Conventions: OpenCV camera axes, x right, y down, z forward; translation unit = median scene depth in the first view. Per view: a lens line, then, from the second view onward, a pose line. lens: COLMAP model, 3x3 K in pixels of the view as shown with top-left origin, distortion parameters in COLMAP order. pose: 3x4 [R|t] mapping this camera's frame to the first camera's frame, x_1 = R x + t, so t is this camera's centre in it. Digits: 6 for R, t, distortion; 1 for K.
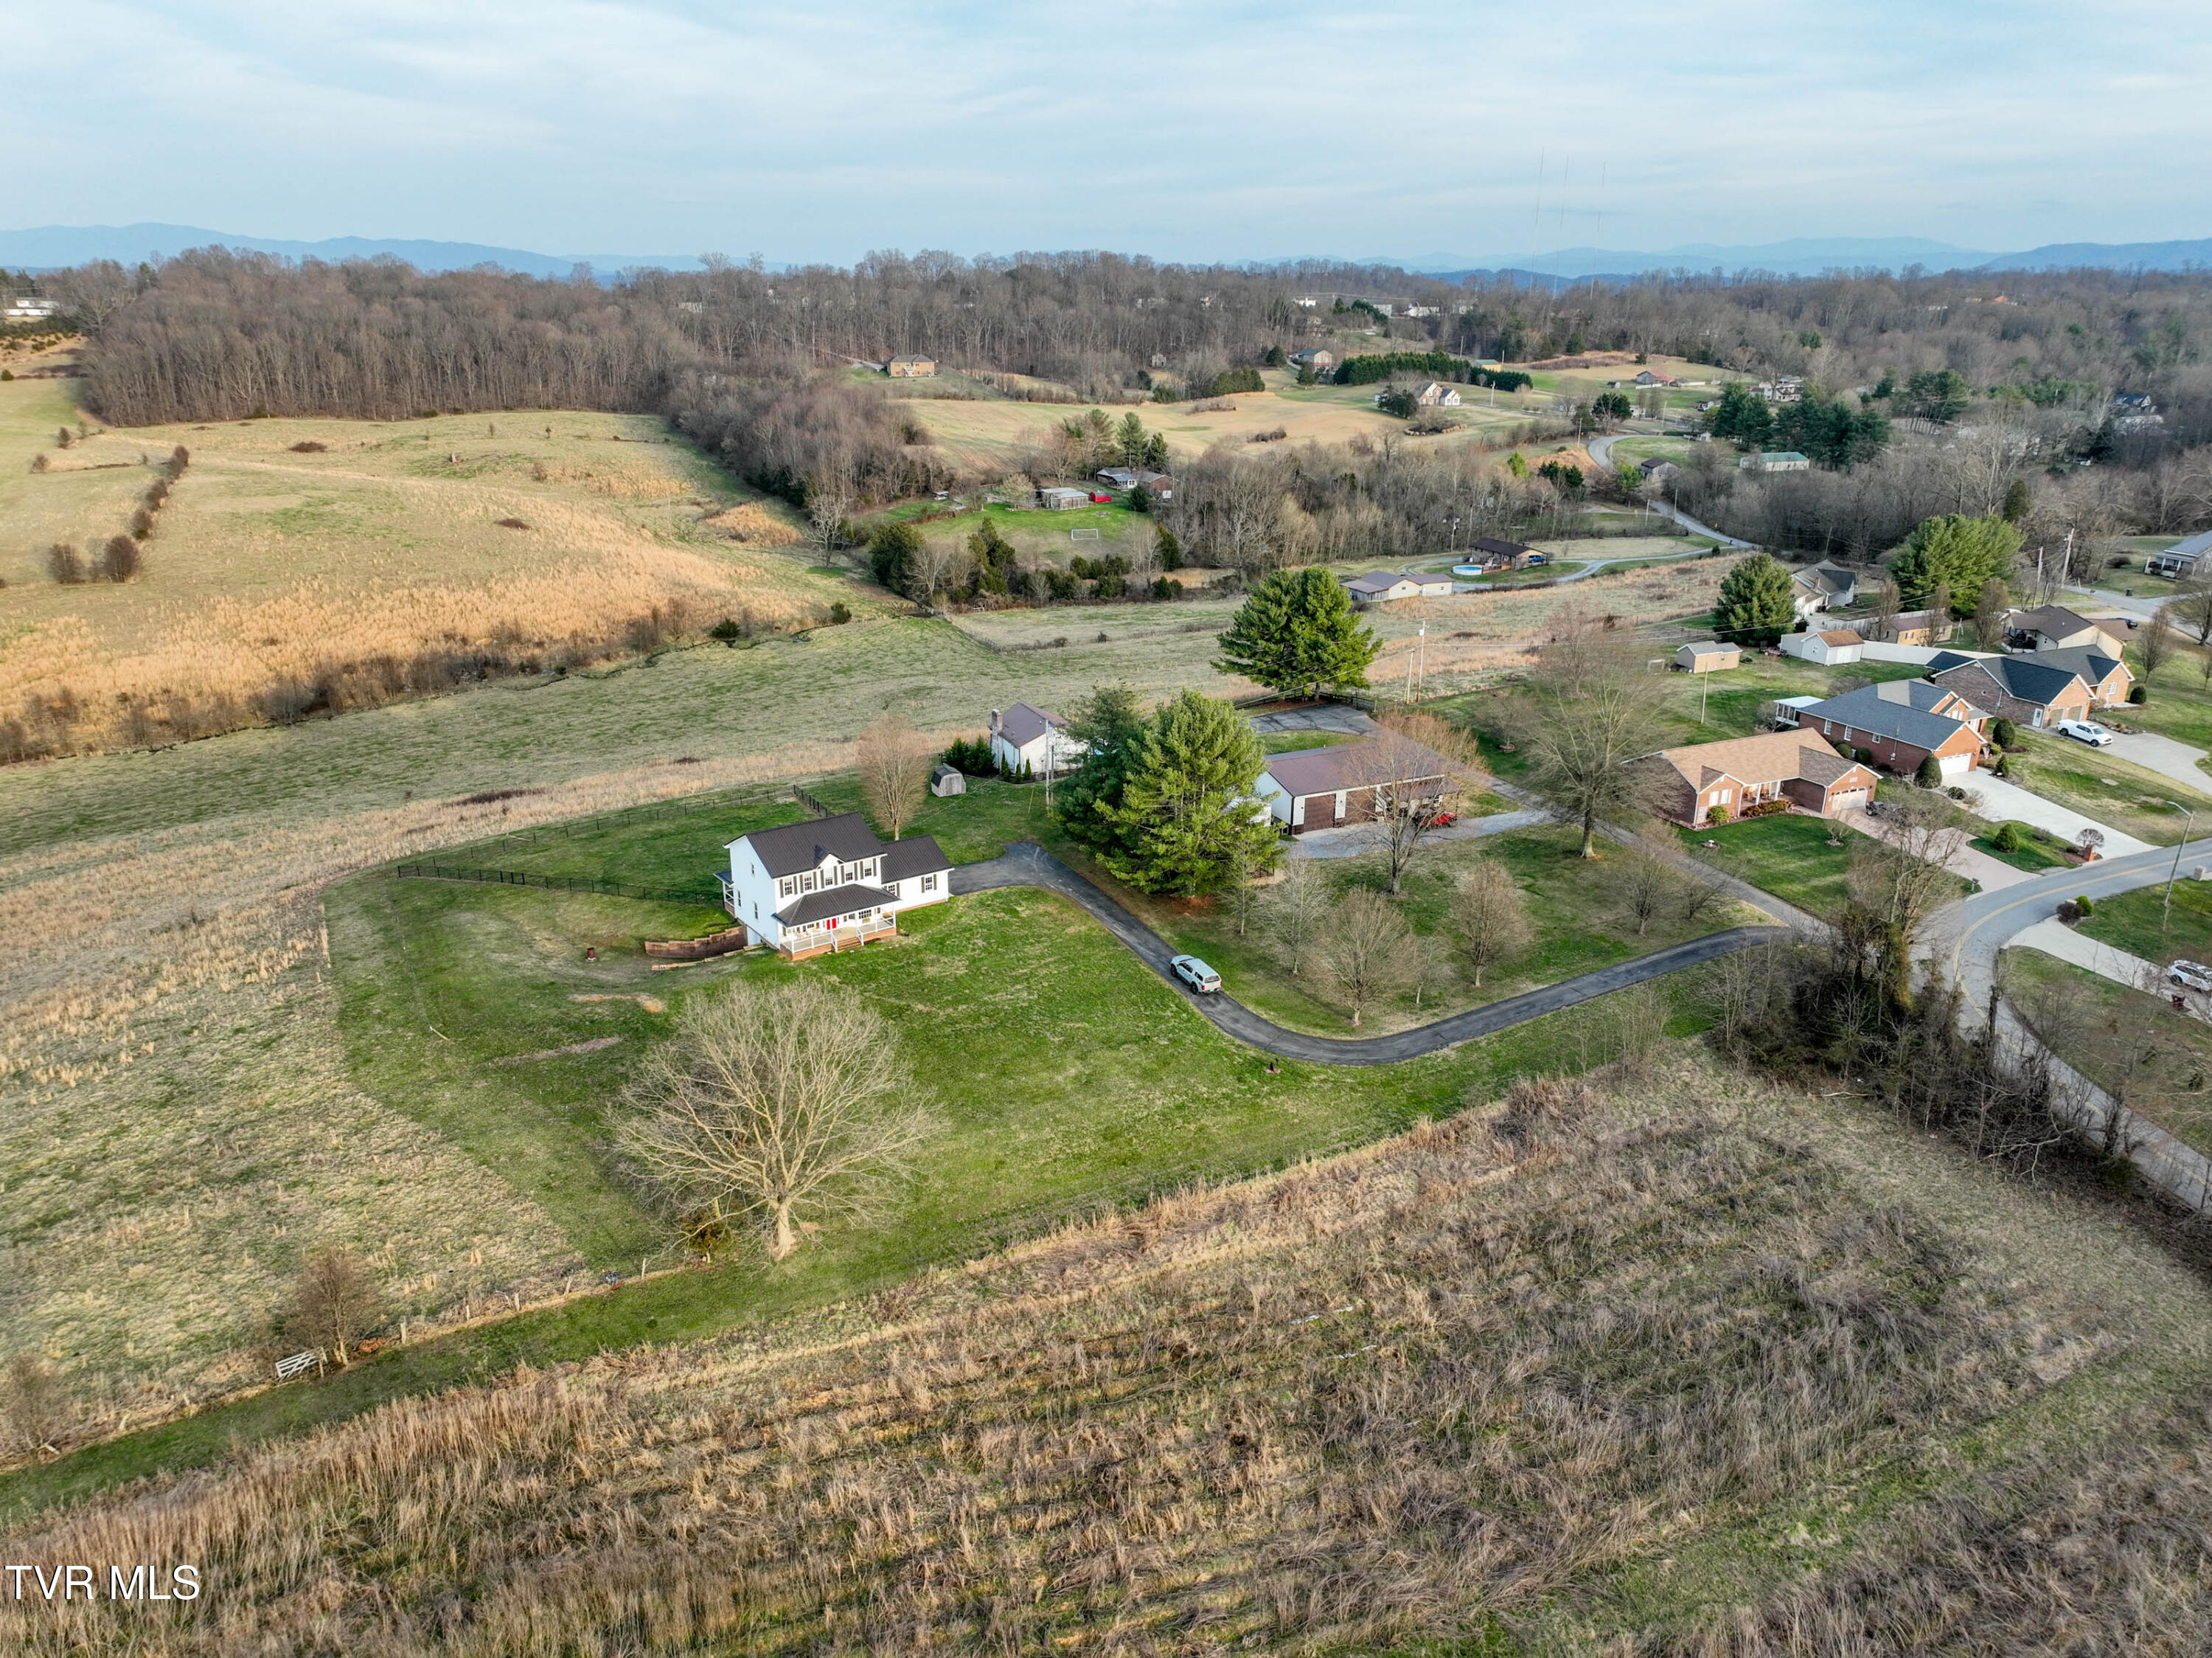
lens RADIAL K [[1561.3, 0, 1108.8], [0, 1561.3, 803.3], [0, 0, 1]] dist [0.005346, 0.007791]
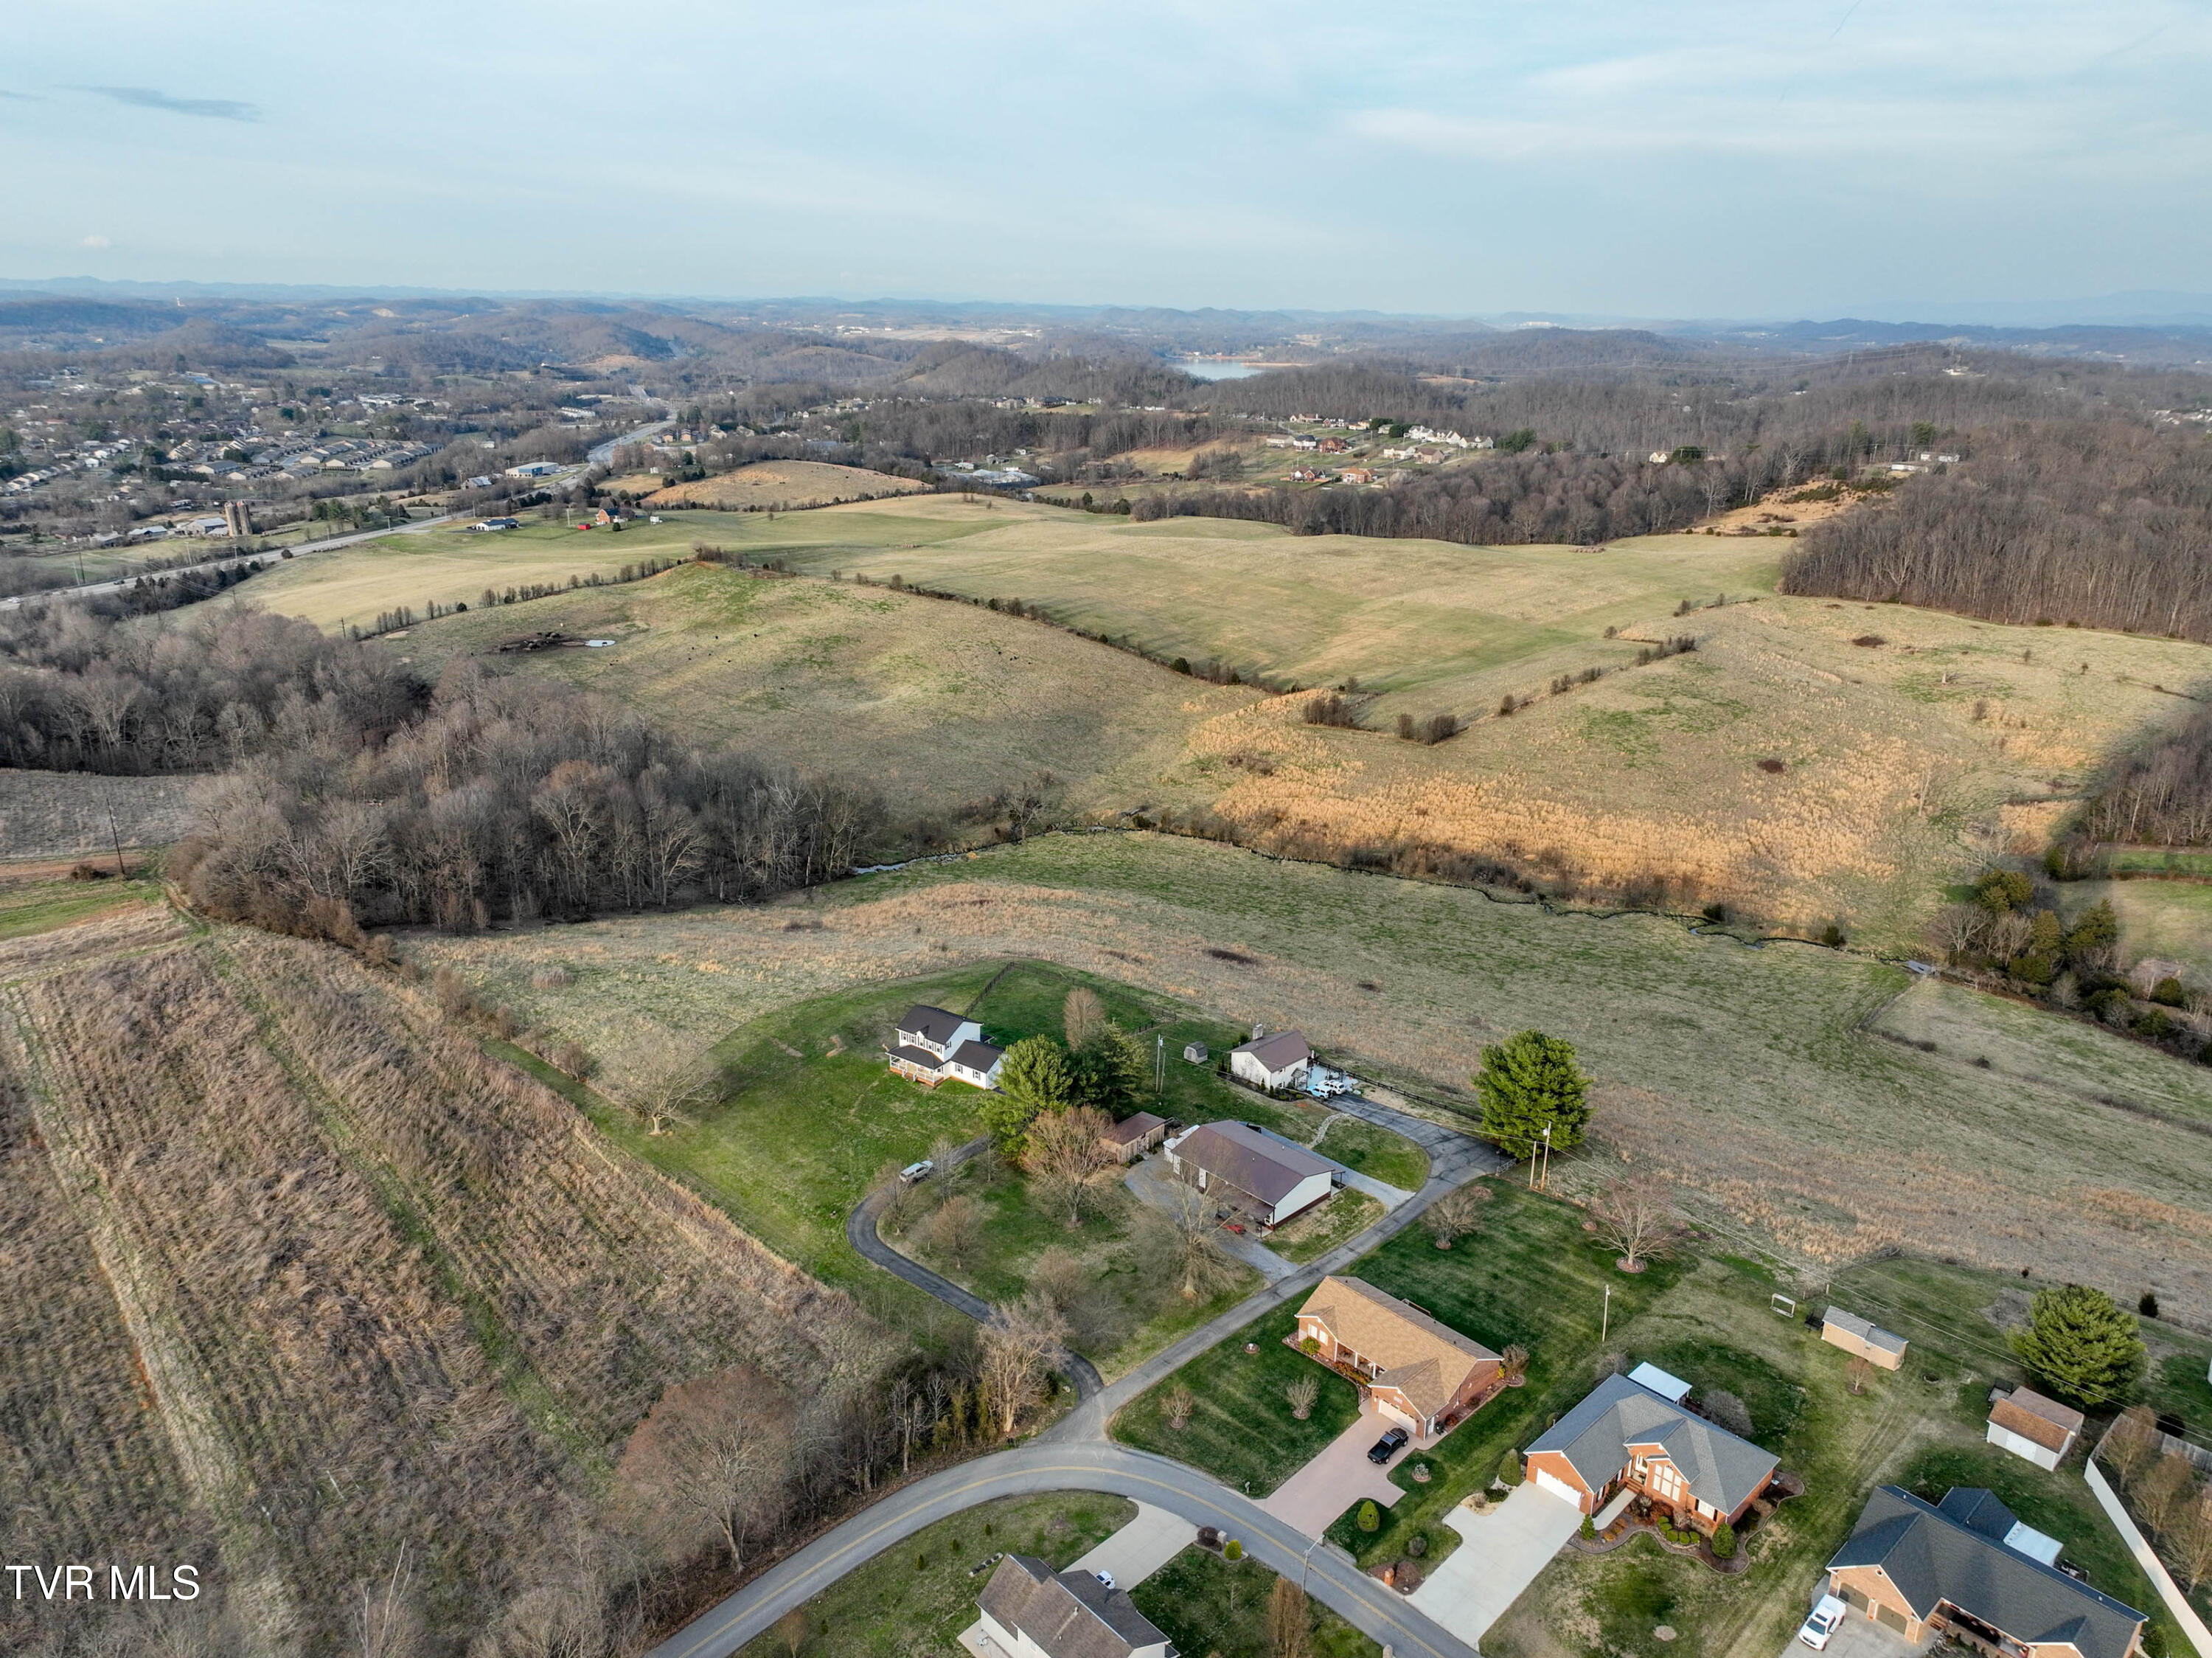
lens RADIAL K [[1583.4, 0, 1126.7], [0, 1583.4, 830.0], [0, 0, 1]] dist [-0.003365, 0.002580]
pose [[0.308511, 0.296878, -0.903706, 0.651626], [-0.303722, 0.931062, 0.202179, -0.274115], [0.901429, 0.212101, 0.377411, 0.177344]]
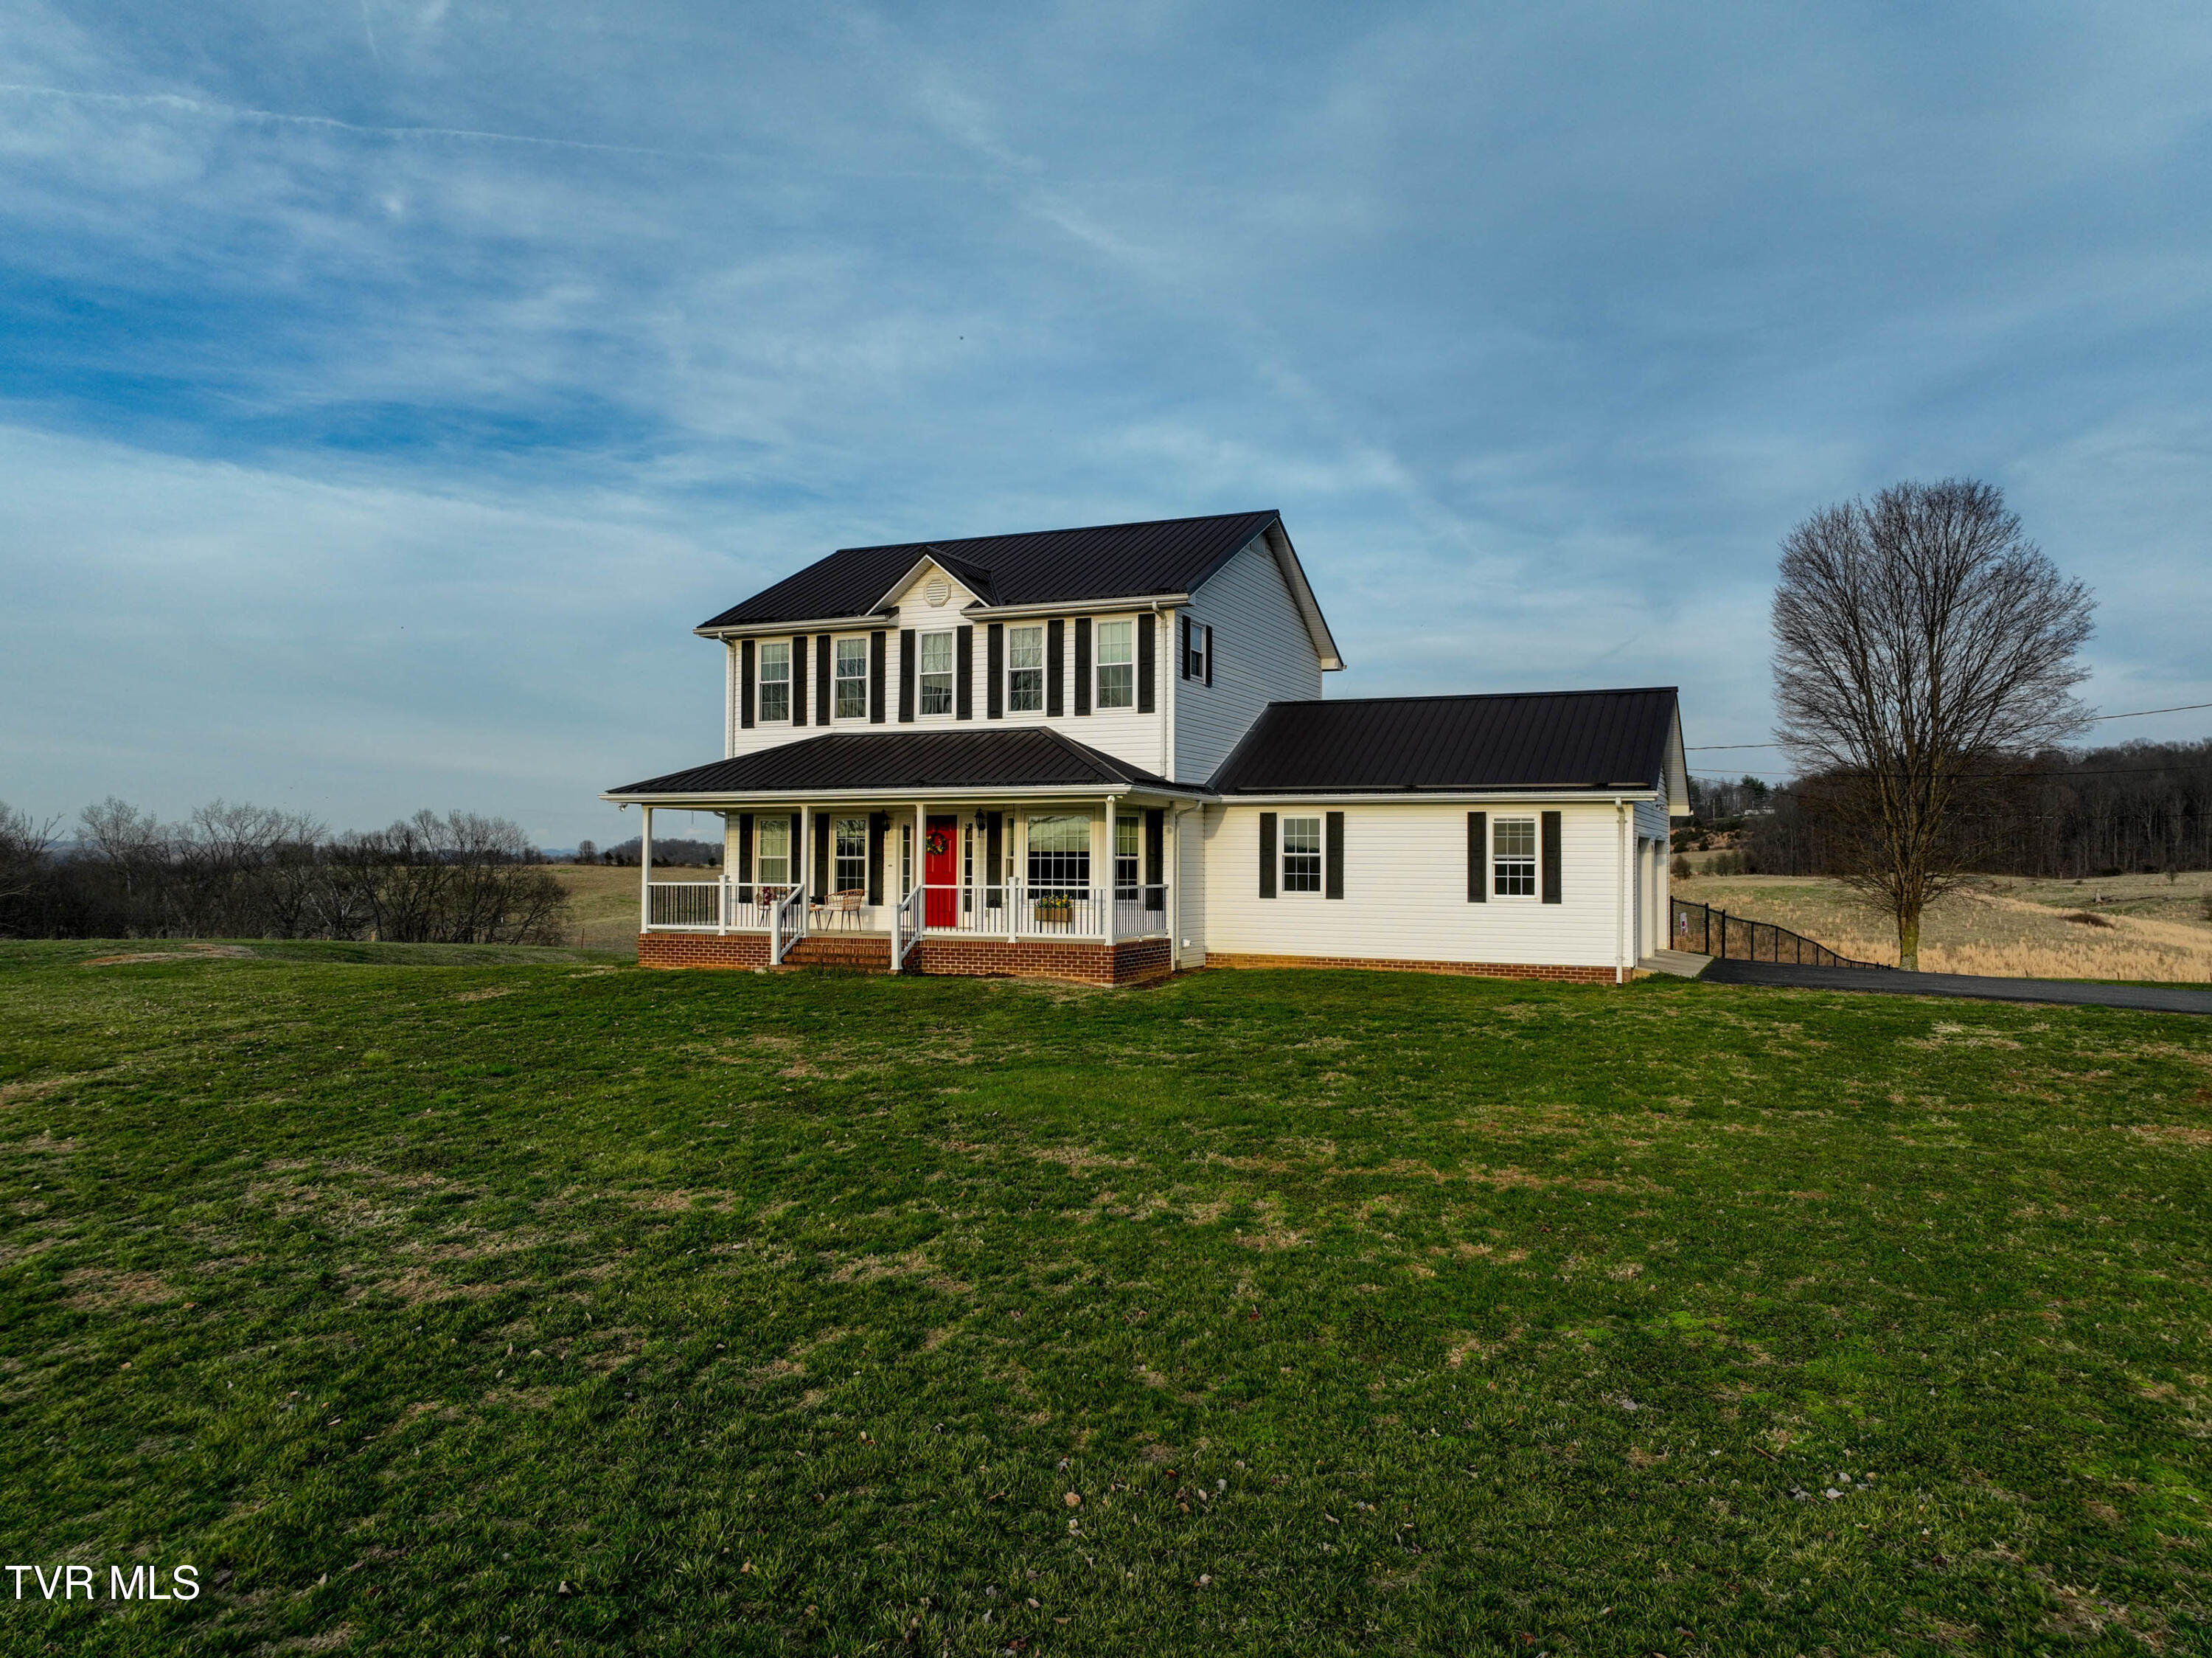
lens RADIAL K [[1545.2, 0, 1118.8], [0, 1545.2, 828.2], [0, 0, 1]] dist [-0.000729, 0.003225]
pose [[0.493781, -0.035985, -0.868841, 0.010337], [-0.272273, 0.942507, -0.193775, 0.042429], [0.825862, 0.332244, 0.455594, 0.379683]]
